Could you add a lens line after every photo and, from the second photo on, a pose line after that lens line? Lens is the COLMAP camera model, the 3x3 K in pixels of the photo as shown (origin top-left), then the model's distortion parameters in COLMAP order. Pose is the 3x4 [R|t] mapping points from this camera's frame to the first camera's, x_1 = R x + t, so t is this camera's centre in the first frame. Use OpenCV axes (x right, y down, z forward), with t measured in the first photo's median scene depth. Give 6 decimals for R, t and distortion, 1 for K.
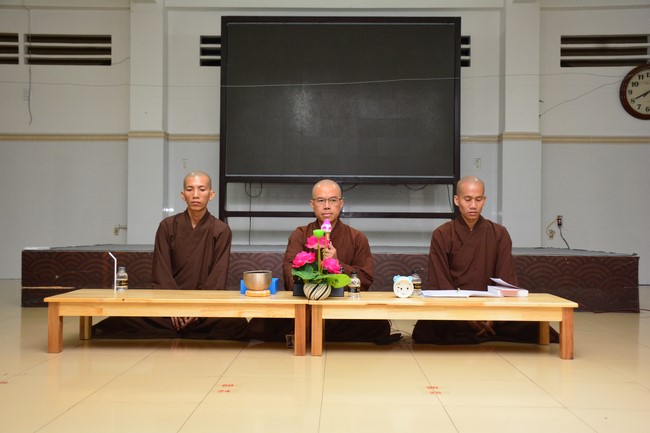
lens RADIAL K [[680.8, 0, 325.0], [0, 680.8, 216.5], [0, 0, 1]] dist [0.017603, 0.014334]
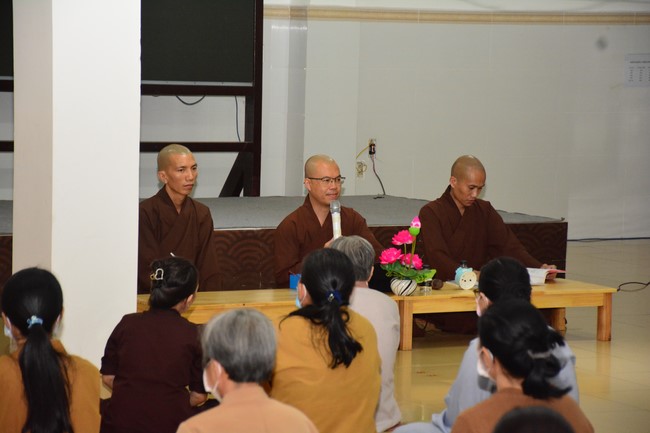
lens RADIAL K [[2374.6, 0, 323.8], [0, 2374.6, 207.6], [0, 0, 1]] dist [1.369648, 2.082824]
pose [[0.848660, -0.027092, 0.528244, -1.270649], [-0.028458, 0.994902, 0.096745, -0.222663], [-0.528172, -0.097136, 0.843563, -1.230180]]
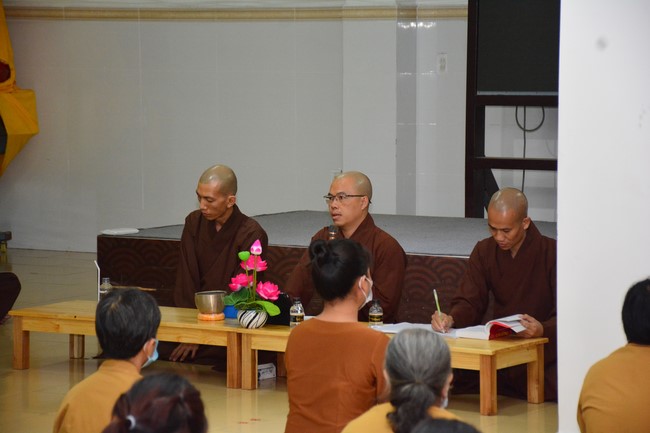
lens RADIAL K [[2374.6, 0, 323.8], [0, 2374.6, 207.6], [0, 0, 1]] dist [1.369648, 2.082824]
pose [[0.850344, 0.033051, -0.525188, 1.101773], [0.015162, 0.996073, 0.087233, -0.198535], [0.526009, -0.082141, 0.846503, -1.031599]]
